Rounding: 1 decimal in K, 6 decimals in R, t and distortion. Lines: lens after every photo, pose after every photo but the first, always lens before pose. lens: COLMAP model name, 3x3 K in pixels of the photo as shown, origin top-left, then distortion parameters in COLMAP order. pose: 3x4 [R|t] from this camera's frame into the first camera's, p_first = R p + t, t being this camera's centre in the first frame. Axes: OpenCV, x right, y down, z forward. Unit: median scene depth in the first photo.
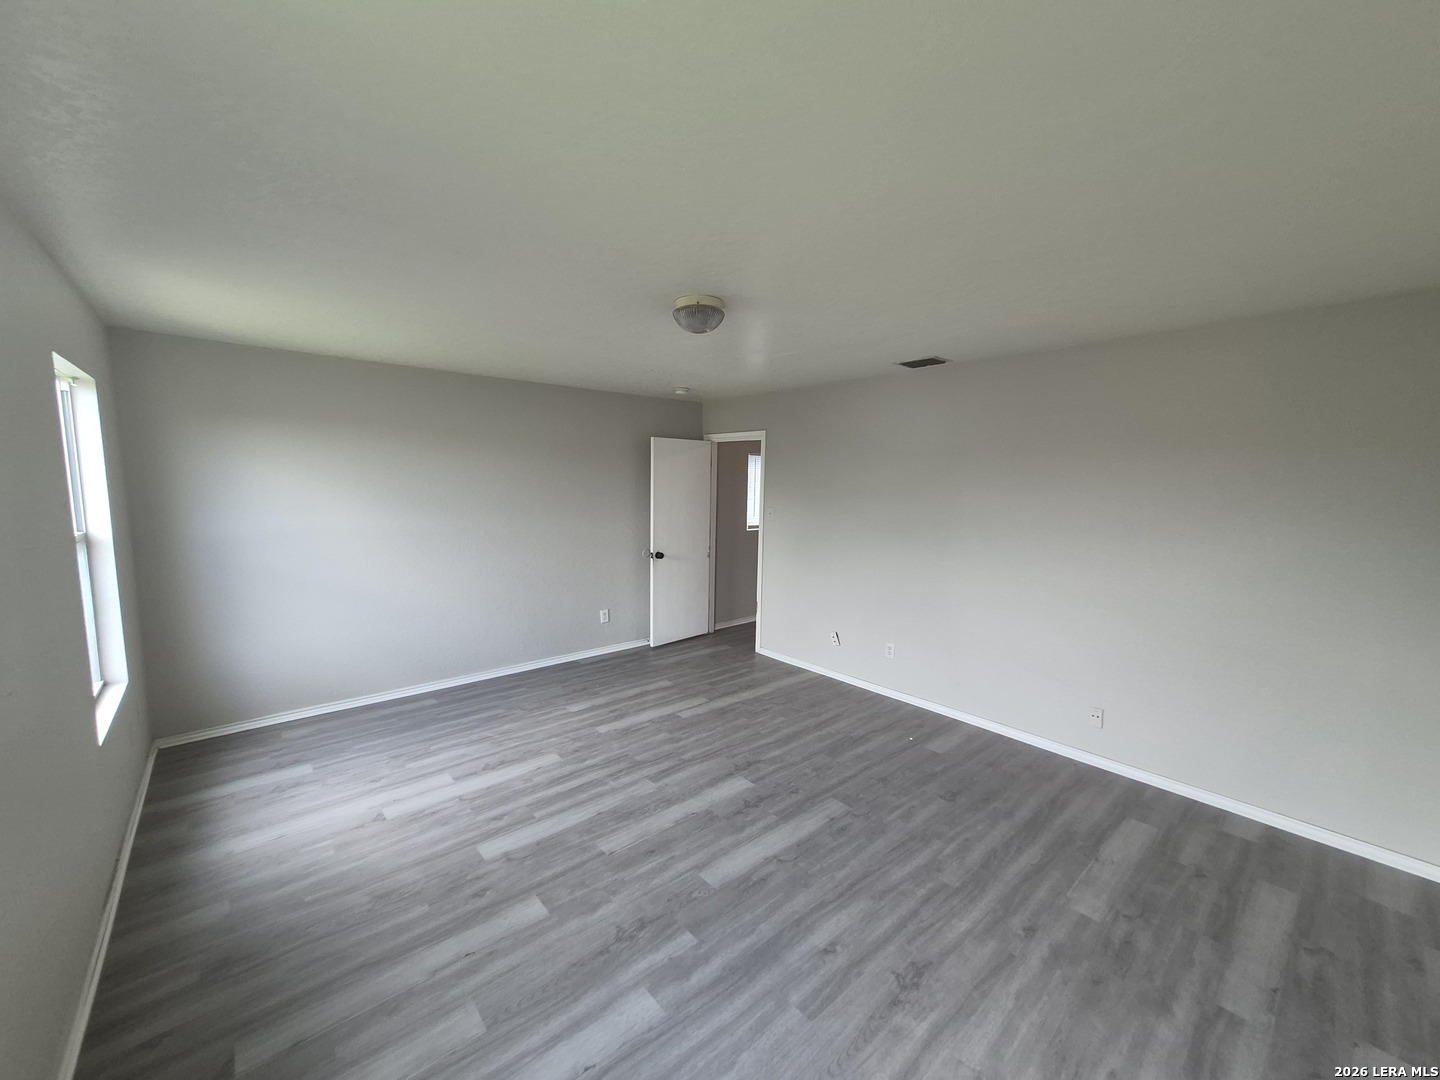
lens RADIAL K [[564.7, 0, 714.6], [0, 564.7, 542.8], [0, 0, 1]] dist [0.003976, -0.000958]
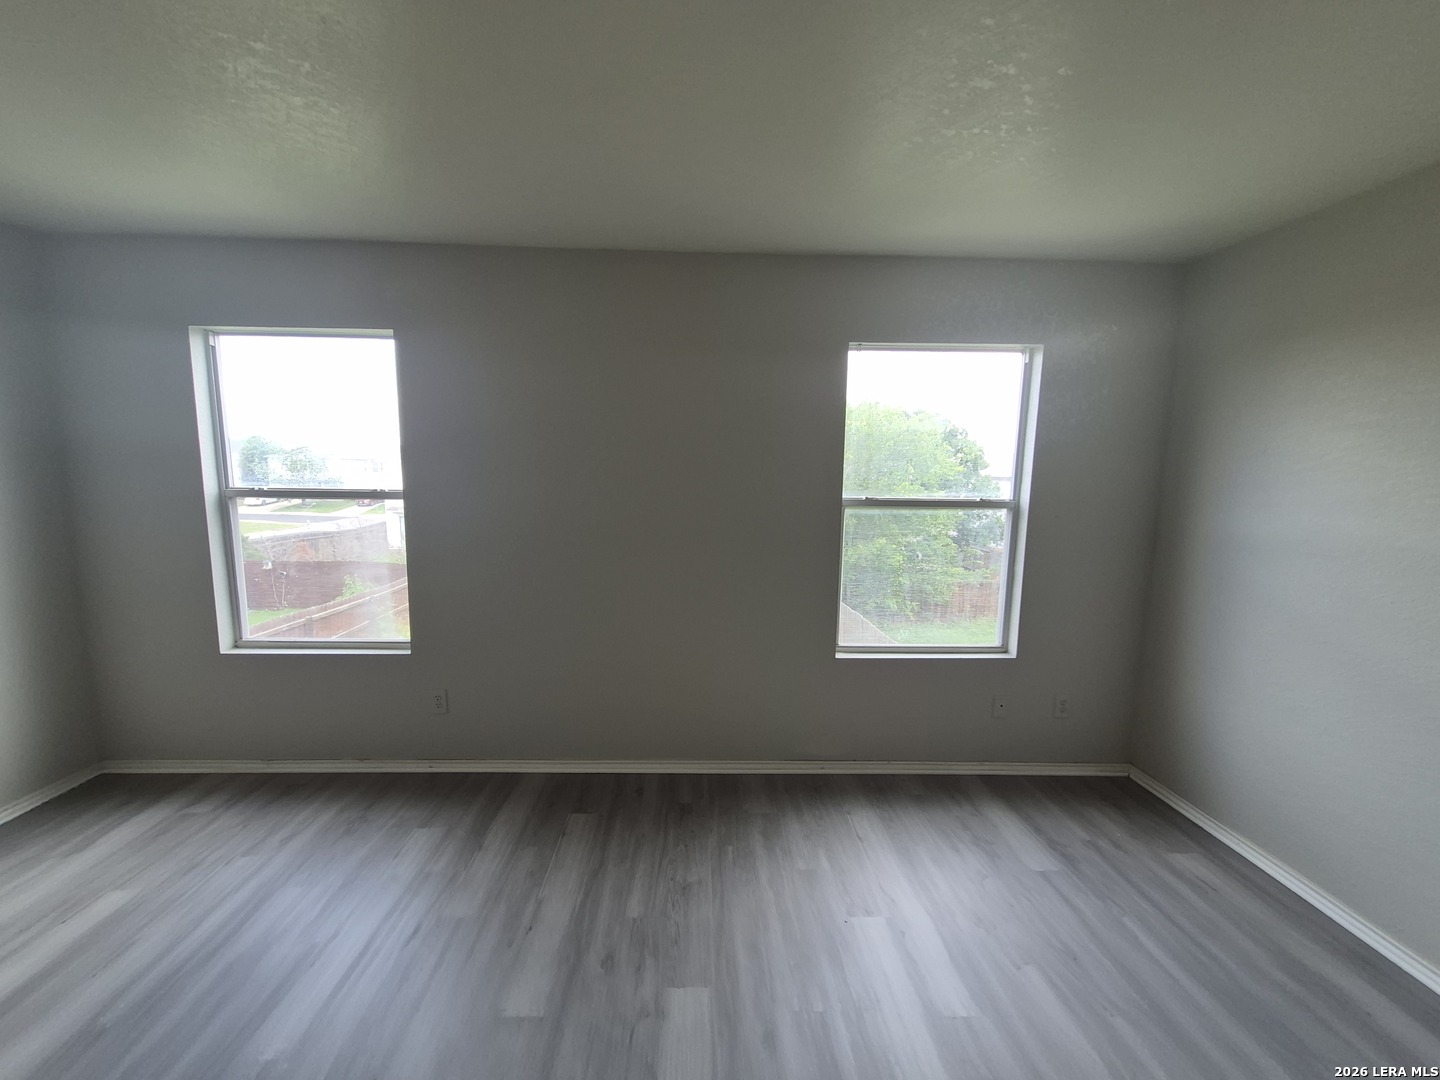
lens RADIAL K [[564.7, 0, 712.1], [0, 564.7, 543.3], [0, 0, 1]] dist [0.003976, -0.000958]
pose [[-0.628403, 0.077085, -0.774059, 0.040459], [-0.109216, 0.976478, 0.185908, -0.077839], [0.770183, 0.201365, -0.605203, 1.210790]]
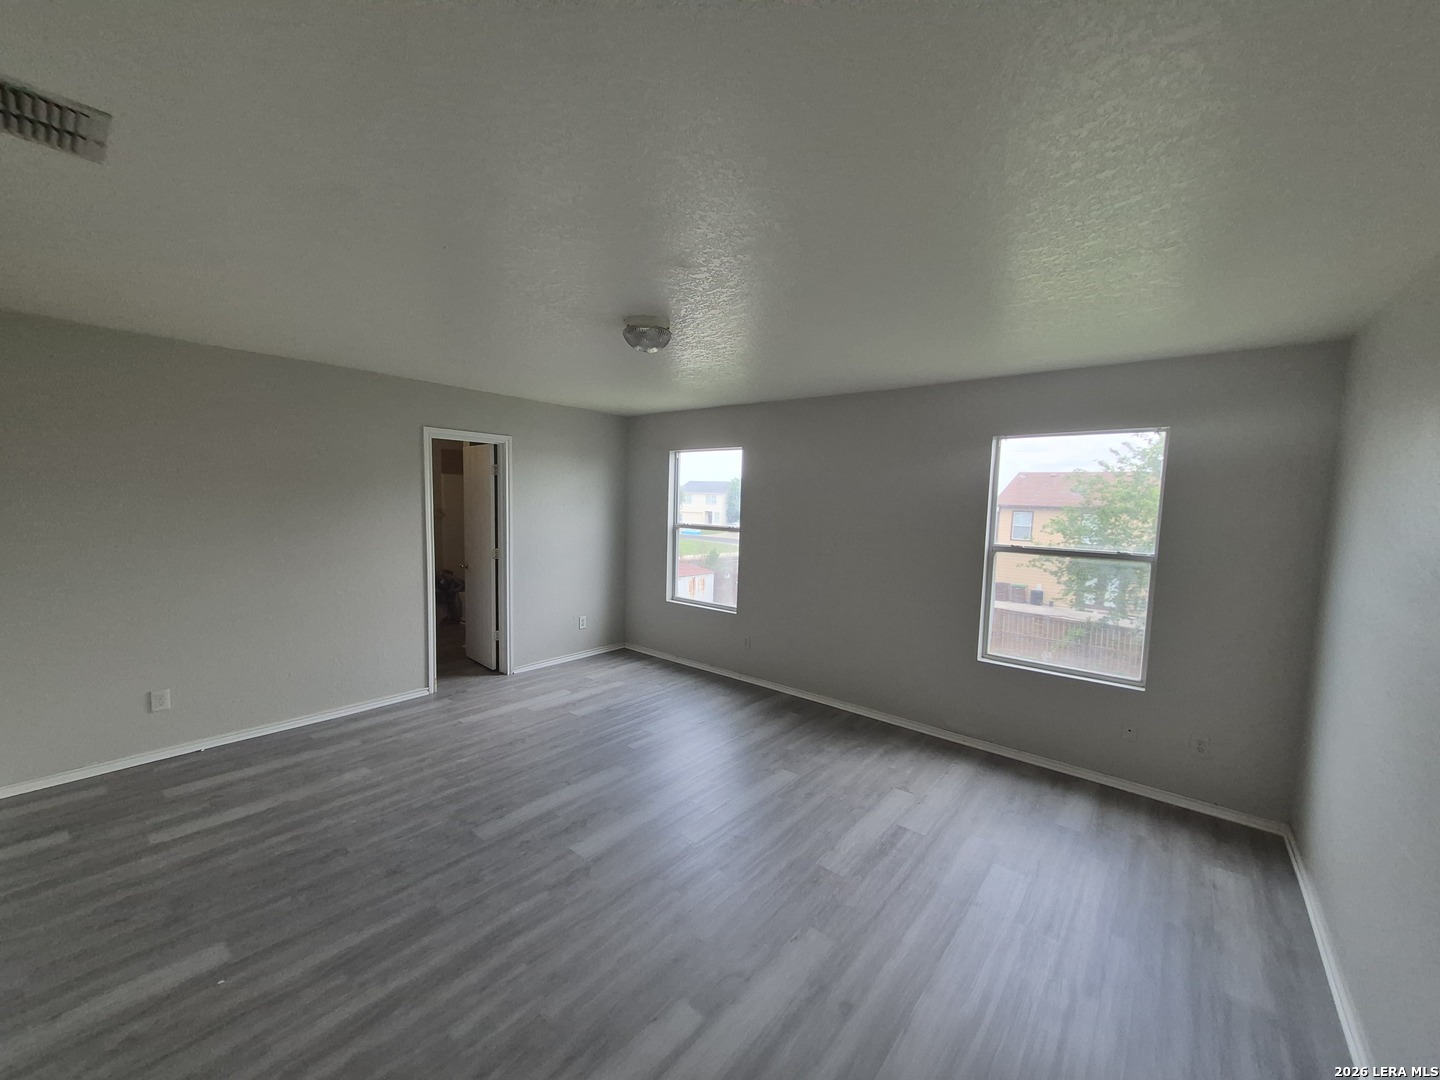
lens RADIAL K [[564.7, 0, 713.5], [0, 564.7, 546.6], [0, 0, 1]] dist [0.003976, -0.000958]
pose [[-0.985228, -0.026523, -0.169183, 0.014924], [-0.058480, 0.980652, 0.186821, -0.211264], [0.160955, 0.193955, -0.967716, 2.006132]]
